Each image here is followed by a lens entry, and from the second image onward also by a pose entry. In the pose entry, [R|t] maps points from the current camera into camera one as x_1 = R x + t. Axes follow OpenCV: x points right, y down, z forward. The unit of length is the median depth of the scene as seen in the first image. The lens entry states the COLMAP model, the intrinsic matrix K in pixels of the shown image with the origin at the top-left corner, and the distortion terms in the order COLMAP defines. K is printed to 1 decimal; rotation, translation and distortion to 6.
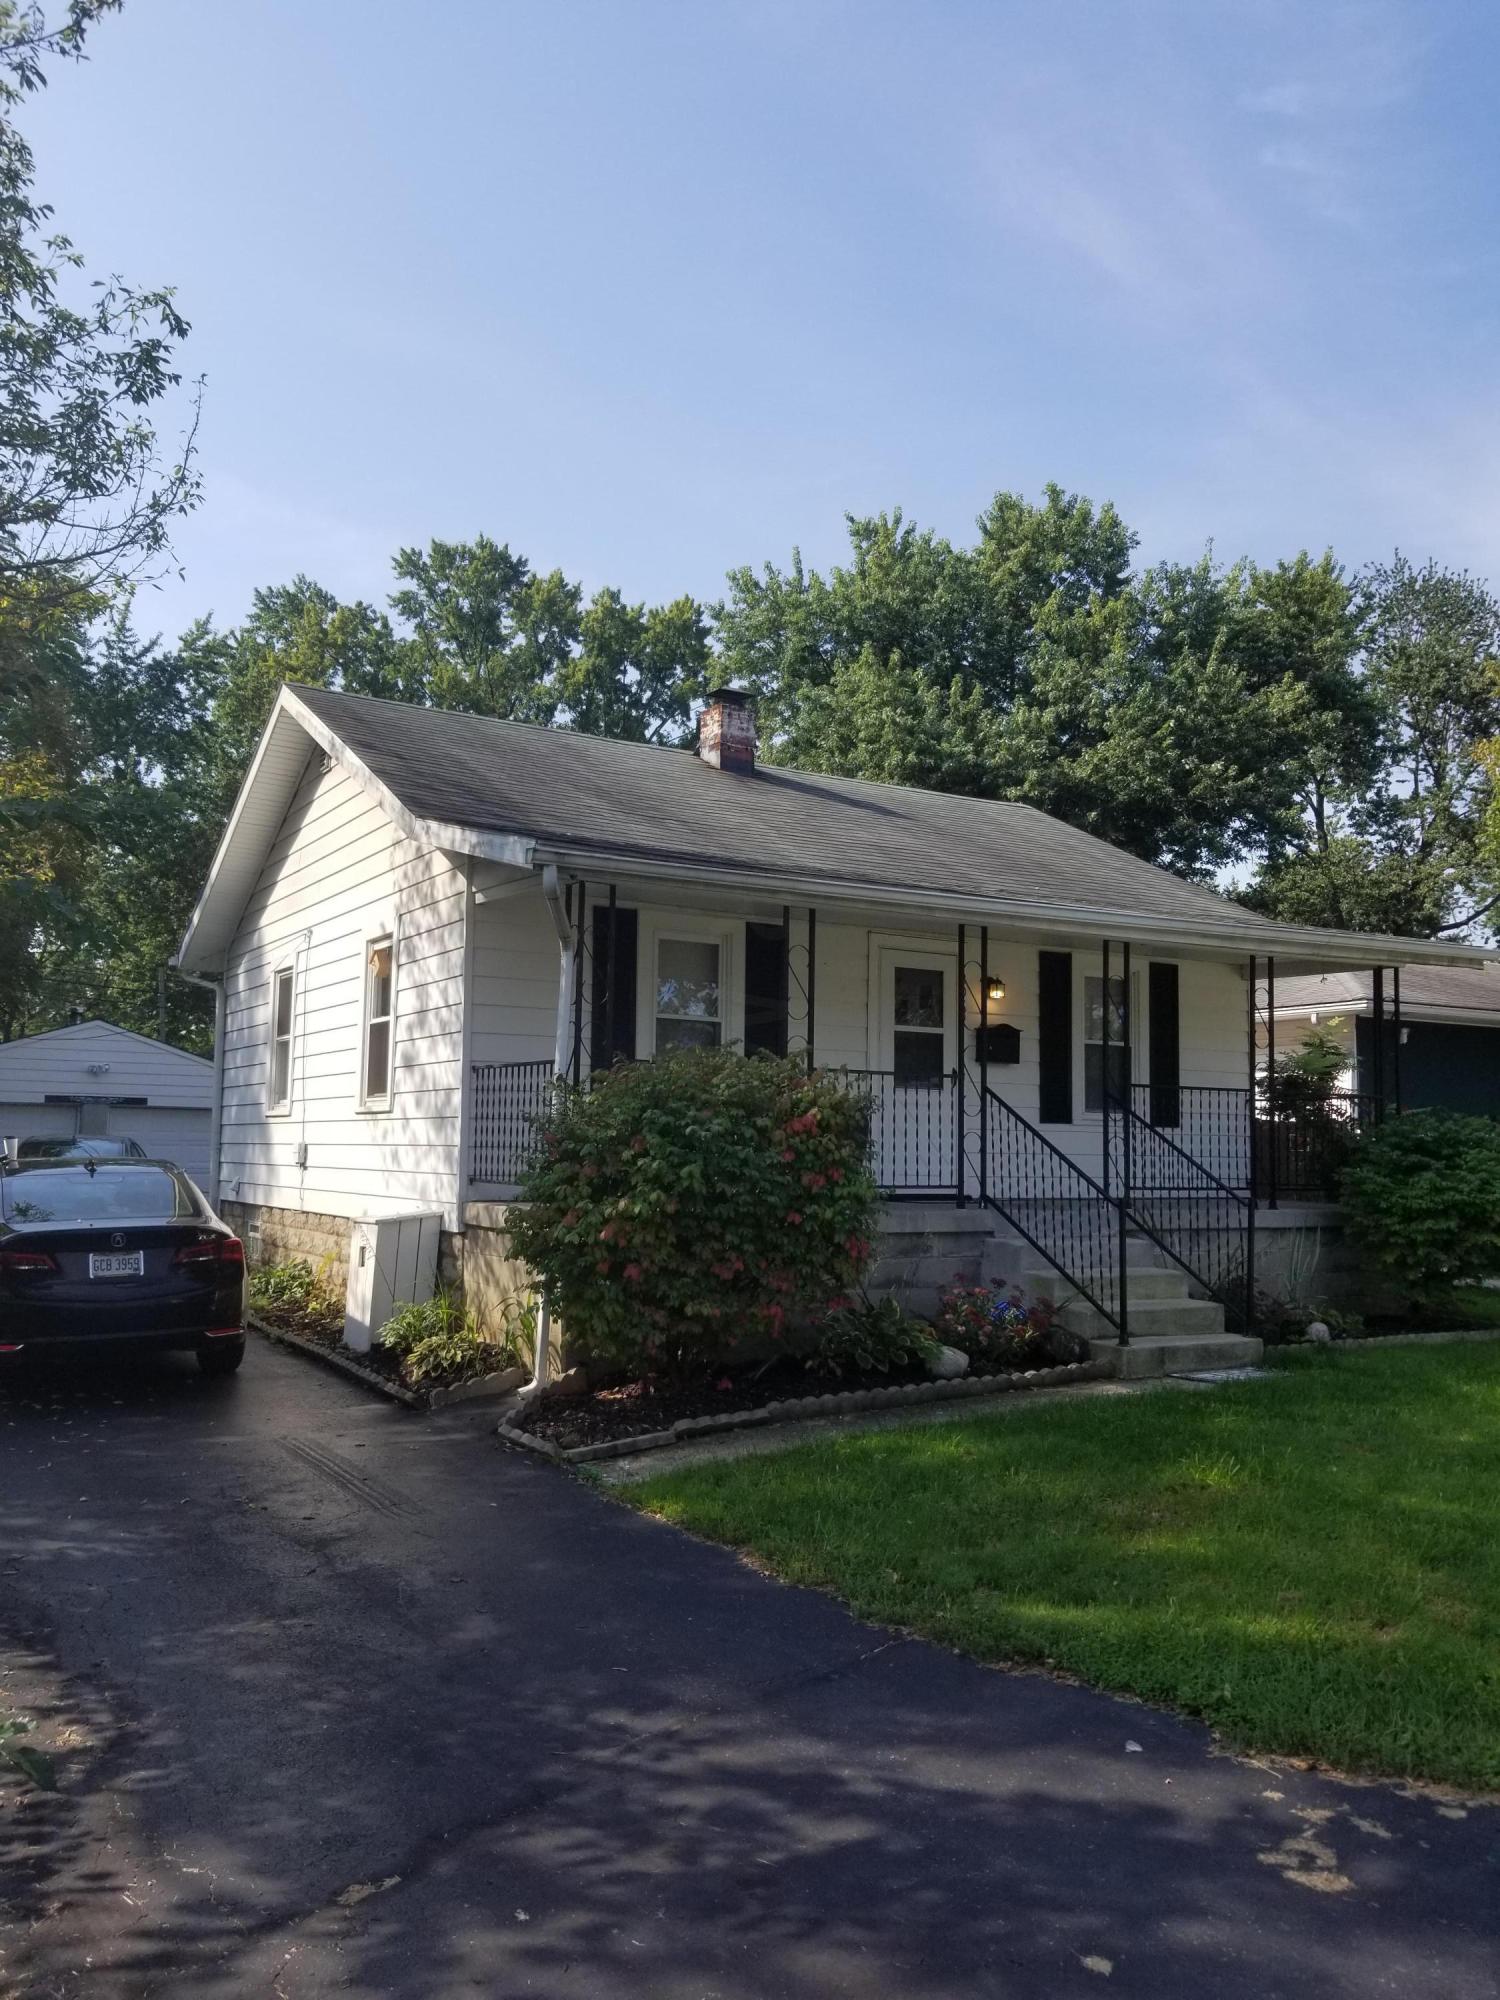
lens RADIAL K [[1588.7, 0, 750.0], [0, 1588.7, 1000.0], [0, 0, 1]] dist [0.035502, 0.000814]
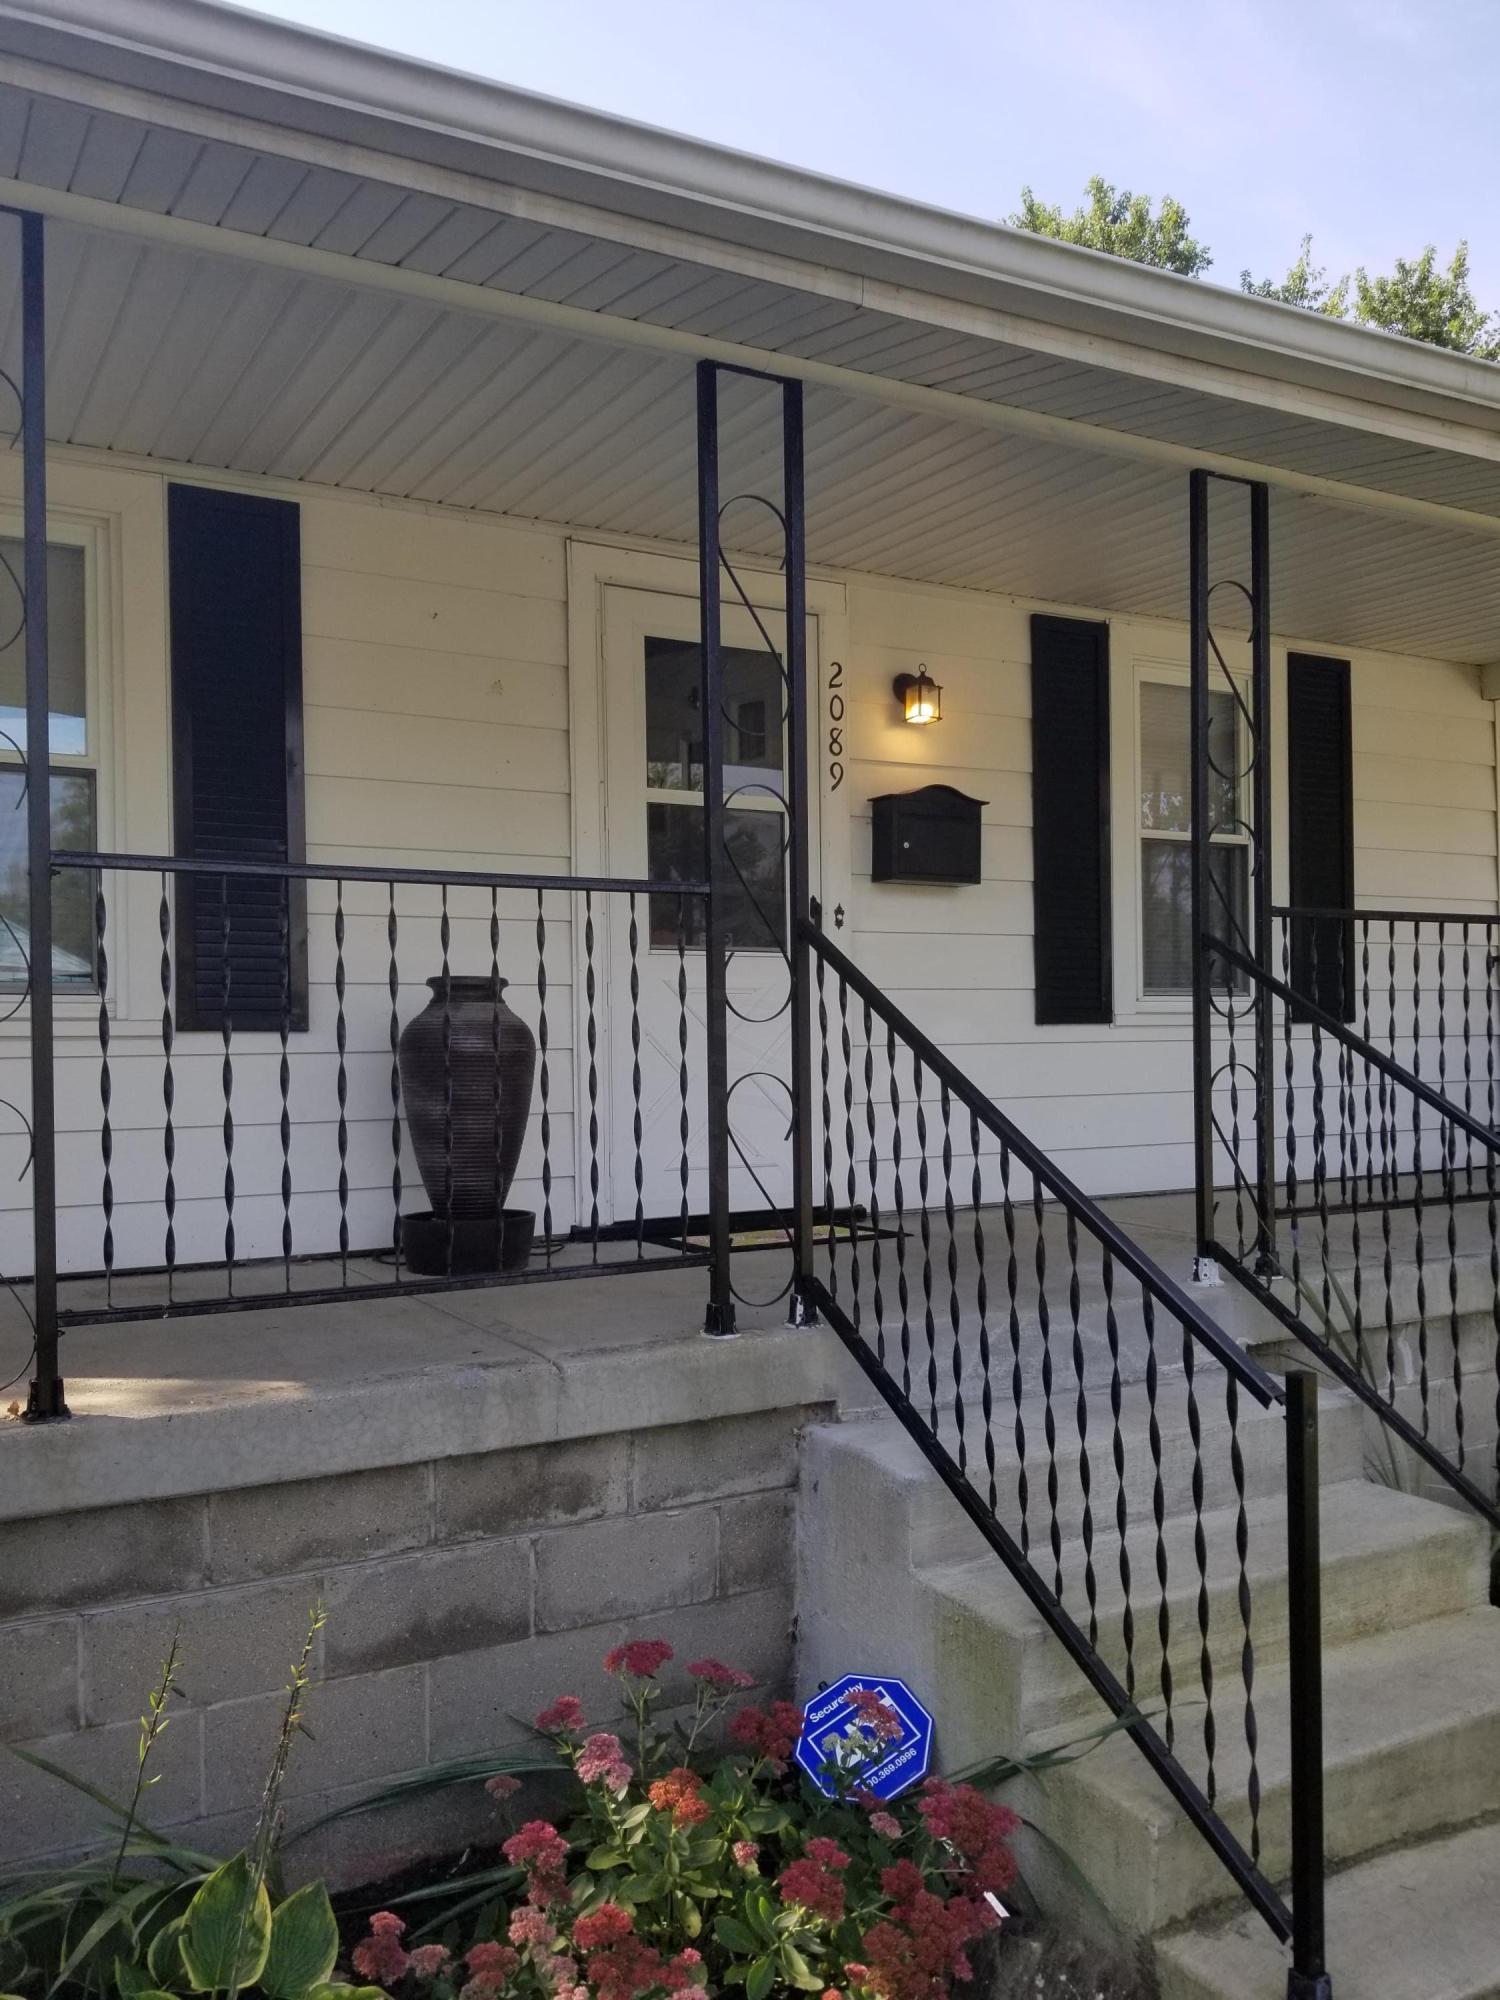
lens RADIAL K [[1533.3, 0, 747.8], [0, 1533.3, 1048.2], [0, 0, 1]] dist [0.002616, -0.001990]
pose [[0.998226, -0.030696, -0.051024, 0.127815], [0.035611, 0.994509, 0.098410, 0.041518], [0.047723, -0.100052, 0.993837, 0.597234]]
